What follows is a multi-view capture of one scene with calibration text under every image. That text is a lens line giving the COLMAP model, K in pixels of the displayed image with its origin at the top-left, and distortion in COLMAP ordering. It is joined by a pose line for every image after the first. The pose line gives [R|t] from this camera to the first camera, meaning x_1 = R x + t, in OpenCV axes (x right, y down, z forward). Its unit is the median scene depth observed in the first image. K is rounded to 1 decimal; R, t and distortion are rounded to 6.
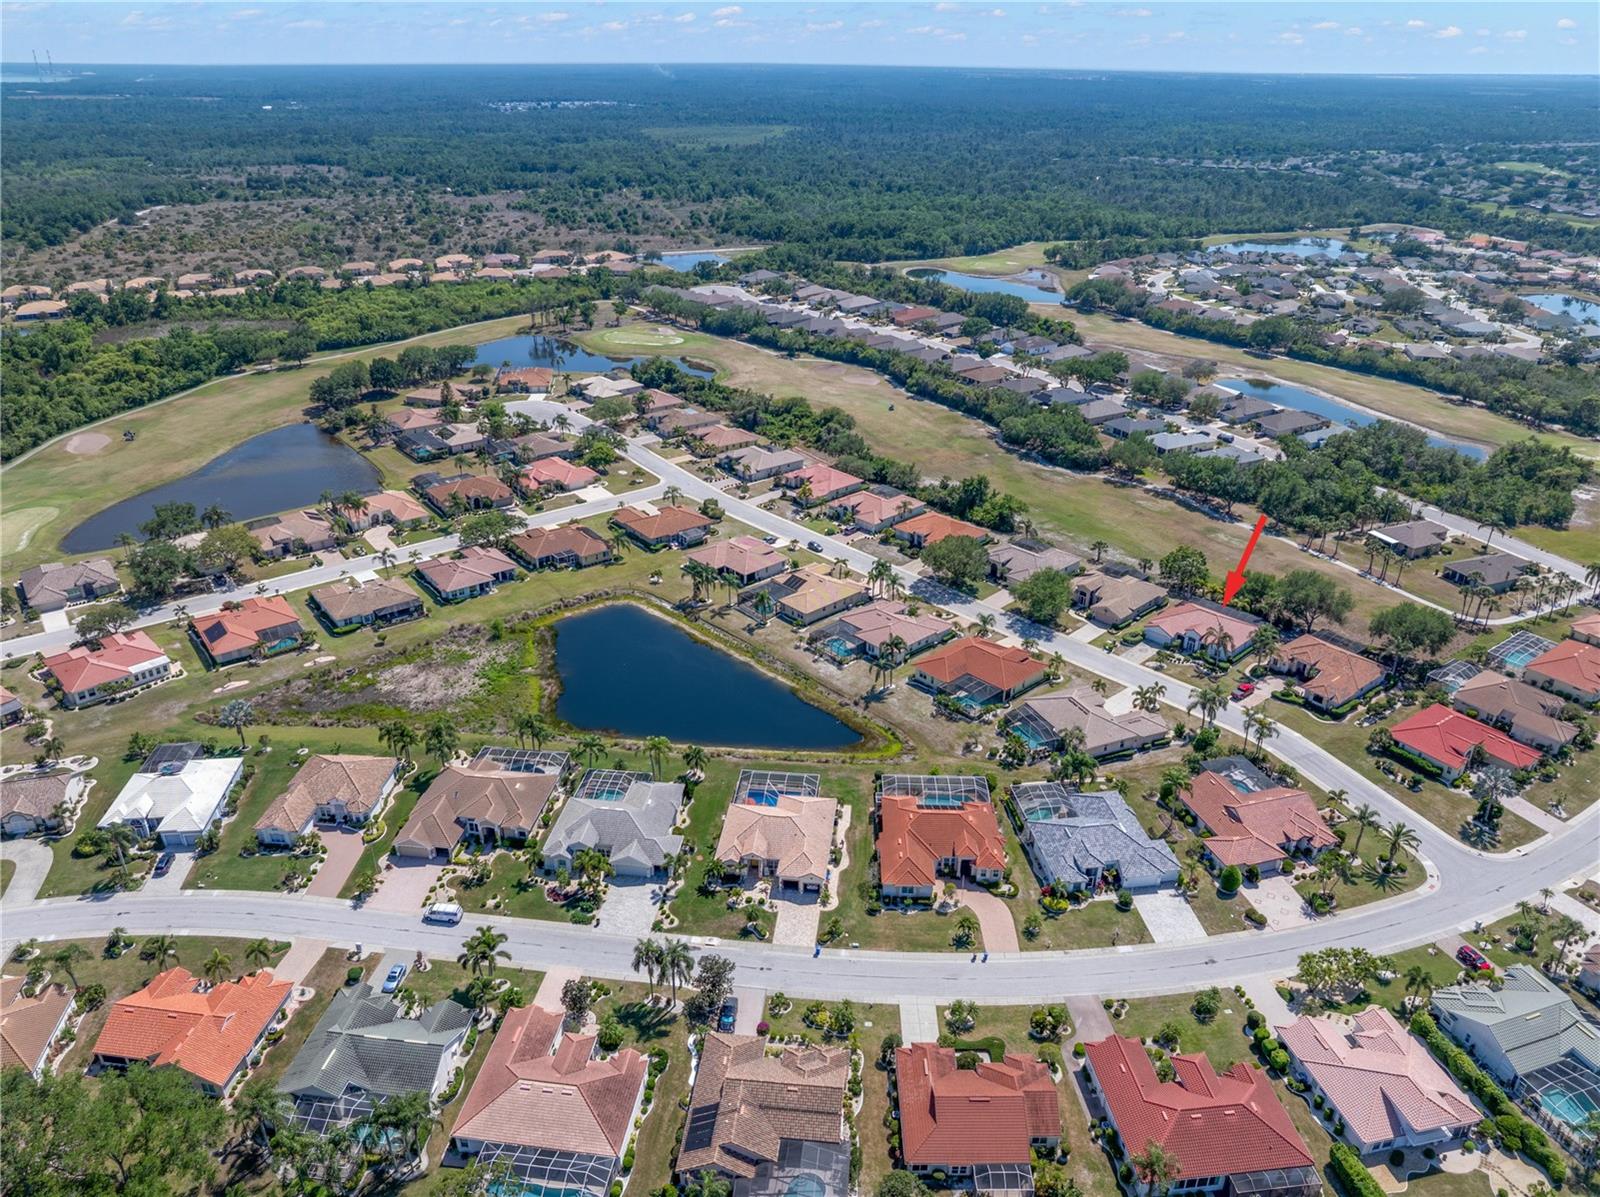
lens RADIAL K [[1124.8, 0, 805.5], [0, 1124.8, 596.0], [0, 0, 1]] dist [-0.035370, -0.001858]
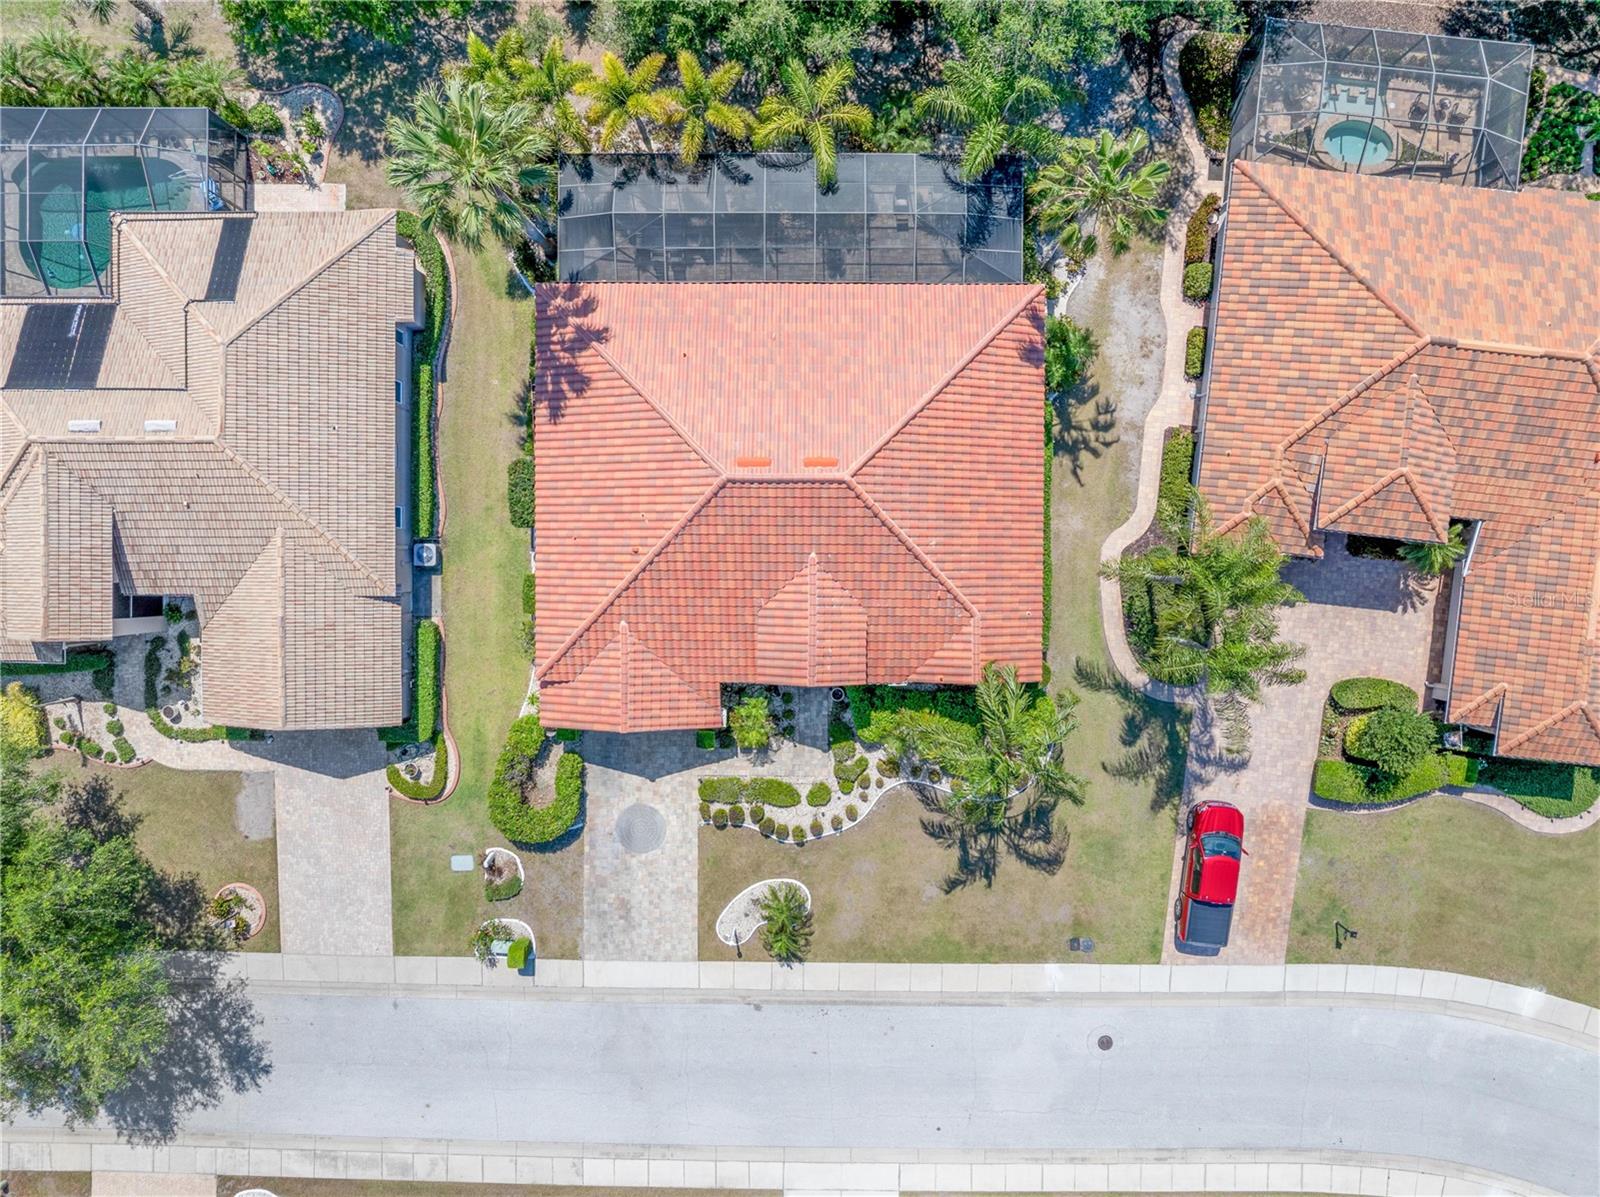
lens RADIAL K [[1124.8, 0, 805.5], [0, 1124.8, 596.0], [0, 0, 1]] dist [-0.035370, -0.001858]
pose [[0.688699, -0.724371, -0.031328, 0.239733], [0.335407, 0.279988, 0.899505, -0.086008], [-0.642803, -0.629995, 0.435786, 0.619639]]
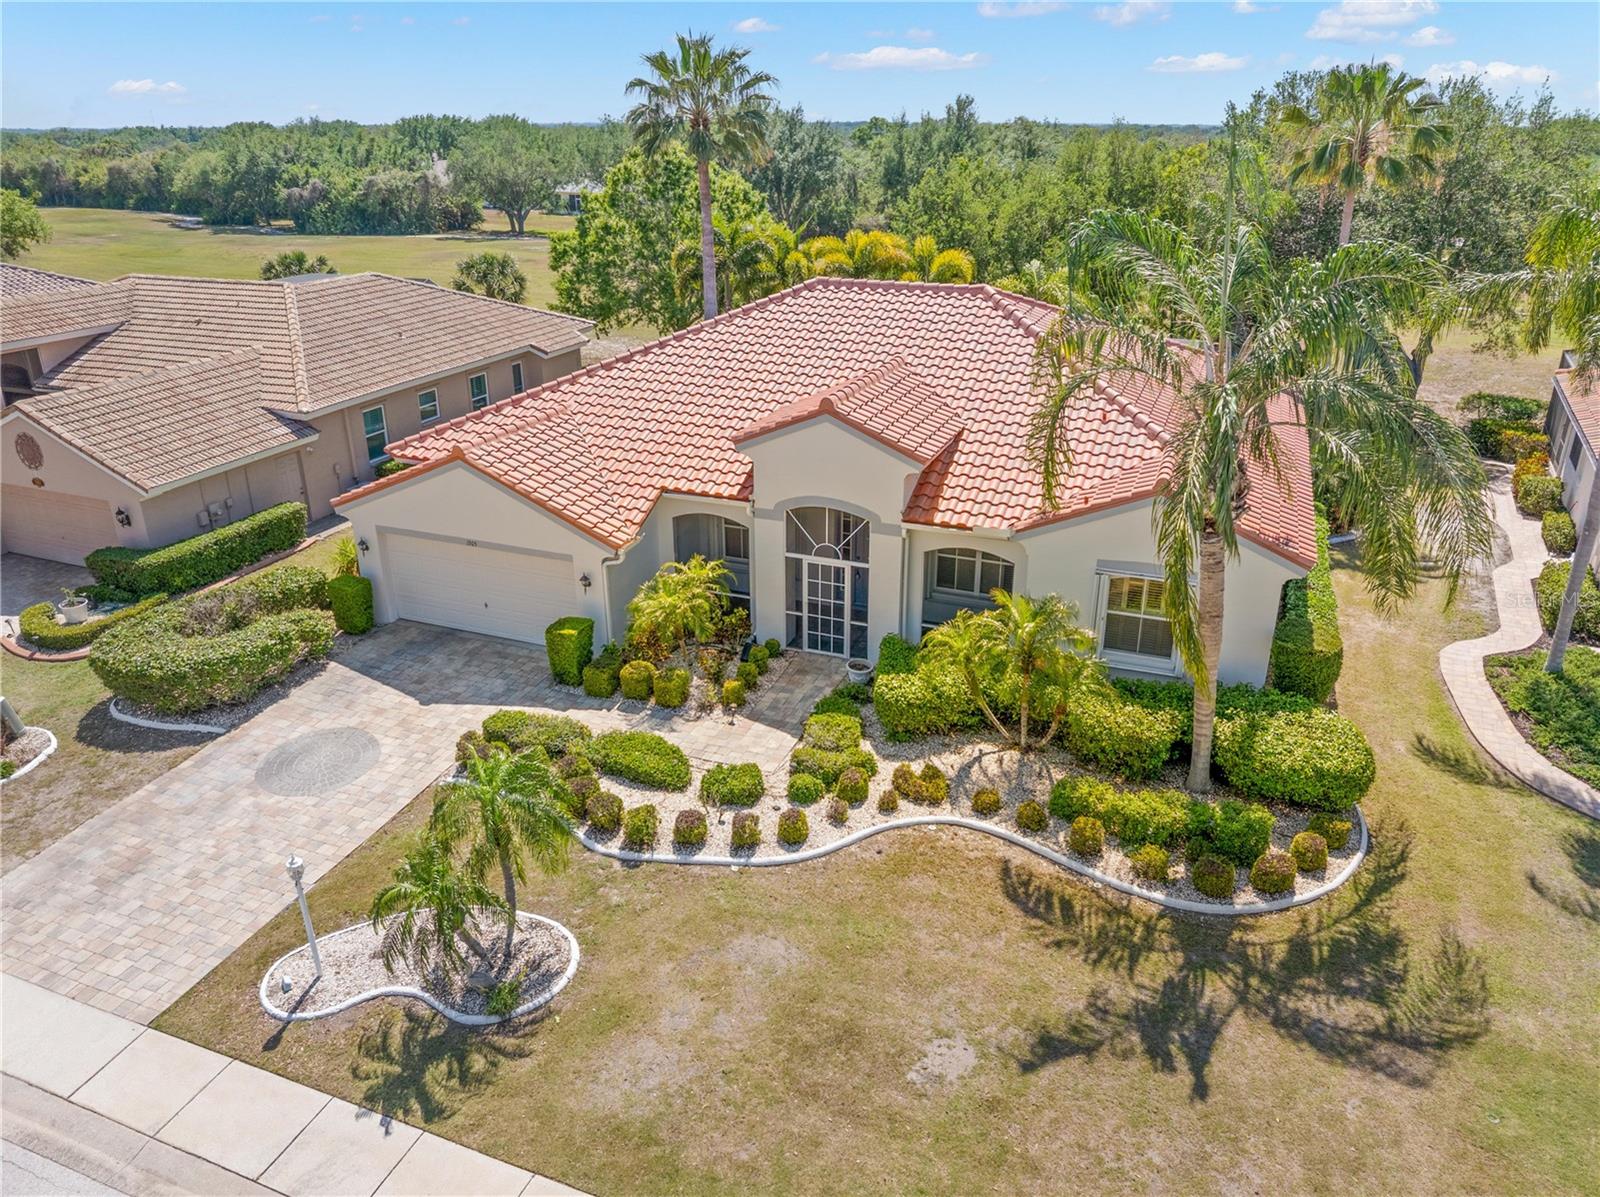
lens RADIAL K [[1124.8, 0, 805.5], [0, 1124.8, 596.0], [0, 0, 1]] dist [-0.035370, -0.001858]
pose [[0.905277, -0.174966, 0.387119, 0.204622], [0.195932, 0.980502, -0.015028, 0.030224], [-0.376941, 0.089453, 0.921907, 0.610923]]
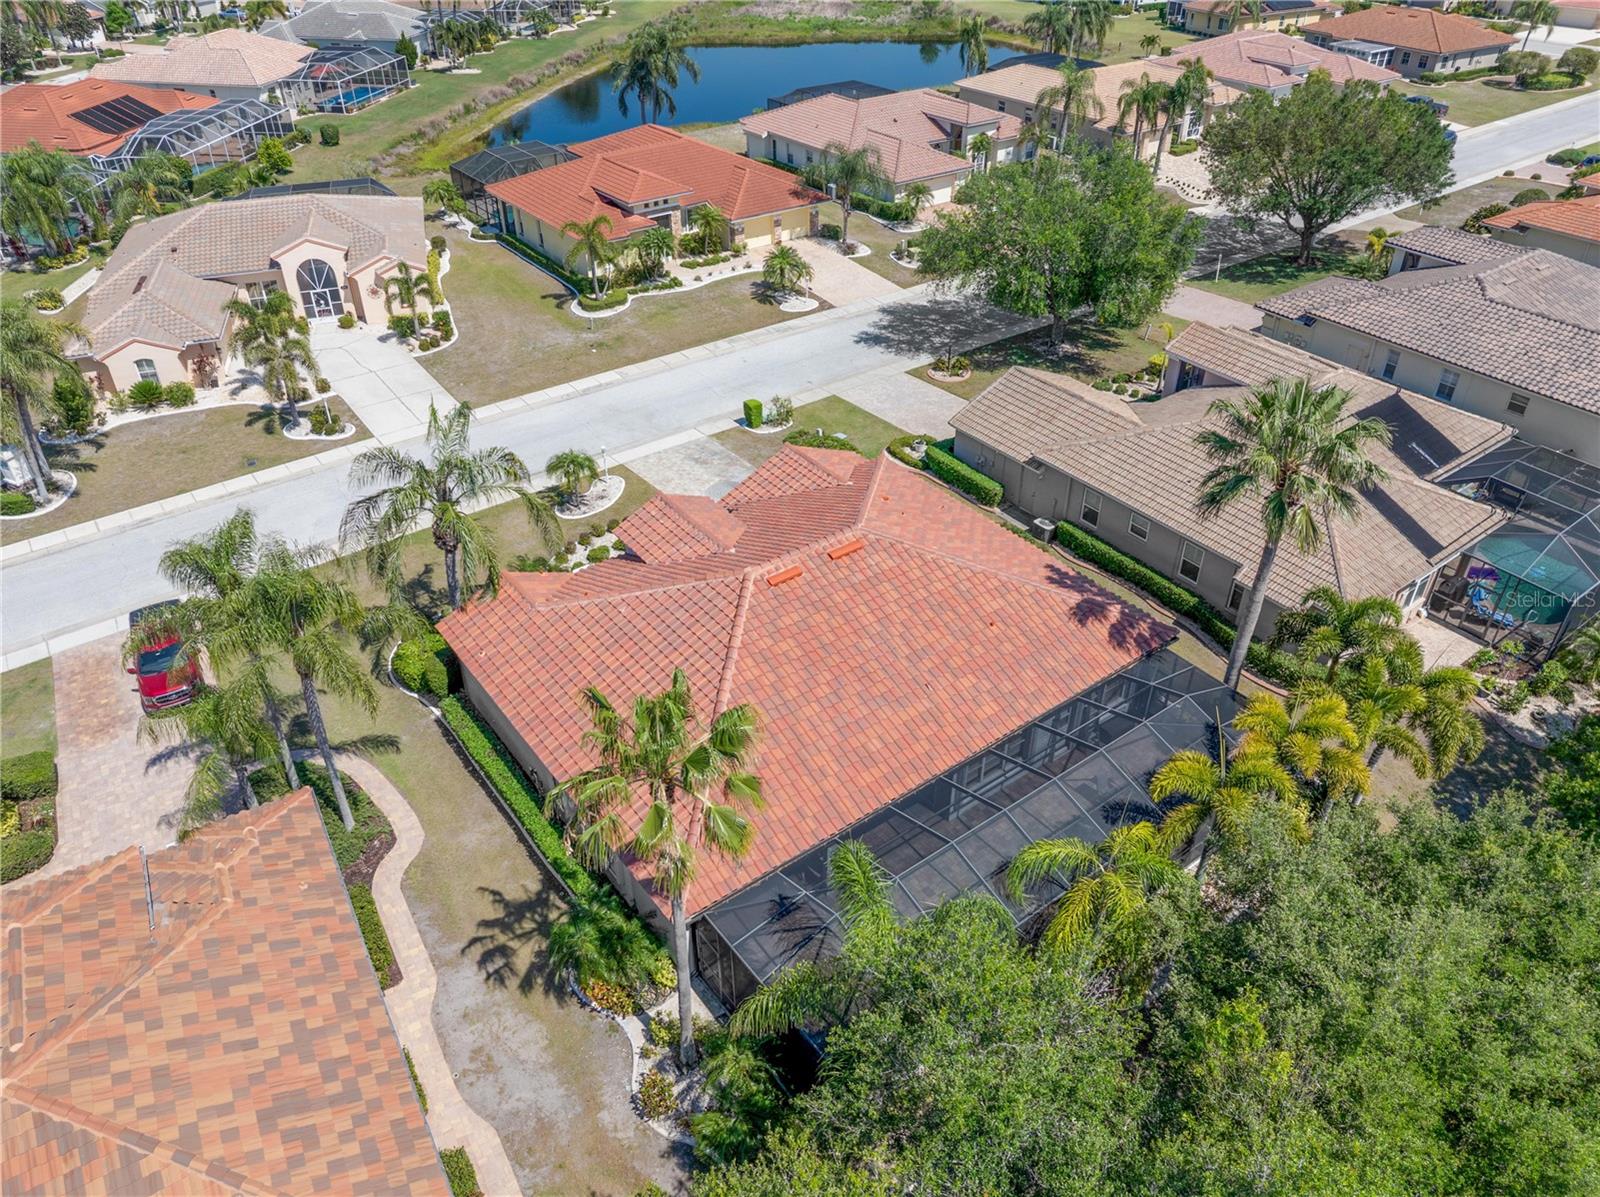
lens RADIAL K [[1124.8, 0, 805.5], [0, 1124.8, 596.0], [0, 0, 1]] dist [-0.035370, -0.001858]
pose [[-0.112646, 0.573649, -0.811318, 0.325186], [-0.434176, 0.706024, 0.559483, -0.042224], [0.893757, 0.415279, 0.169533, 0.661961]]
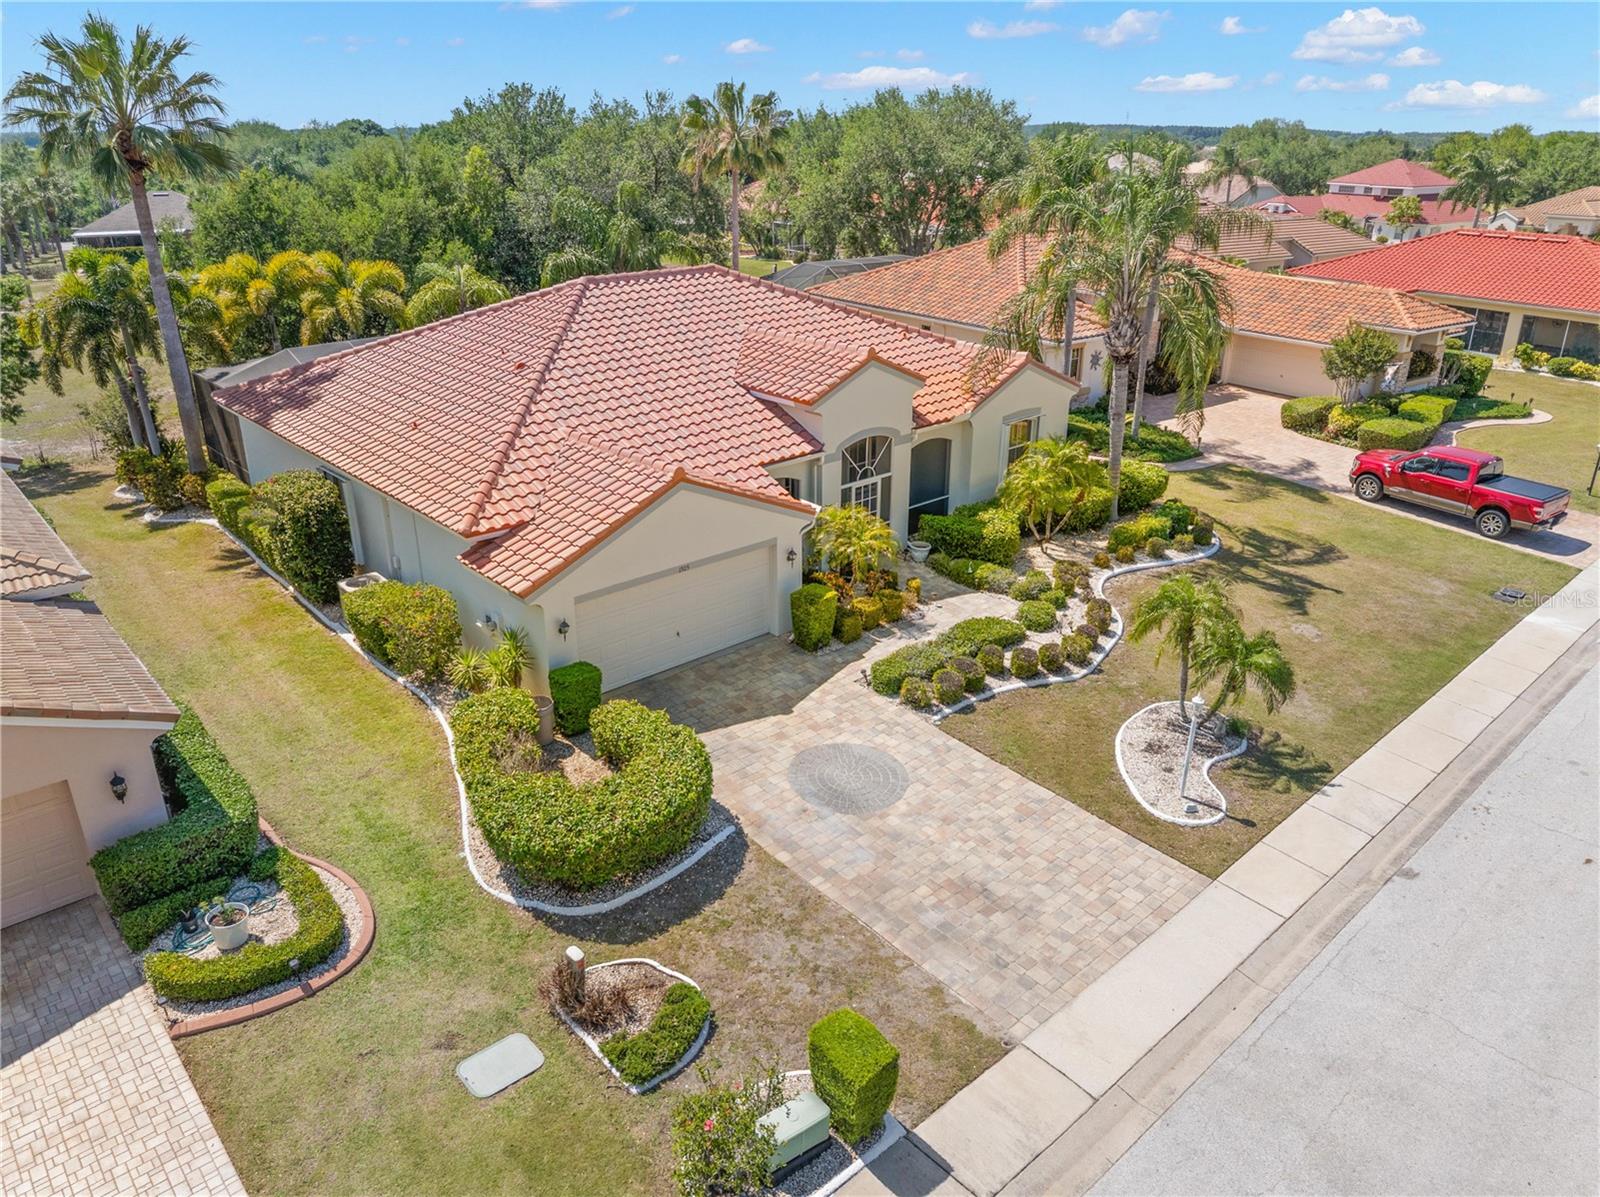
lens RADIAL K [[1124.8, 0, 805.5], [0, 1124.8, 596.0], [0, 0, 1]] dist [-0.035370, -0.001858]
pose [[0.016720, -0.395534, 0.918299, 0.156047], [0.440260, 0.827514, 0.348415, 0.005450], [-0.897715, 0.398465, 0.187974, 0.659943]]
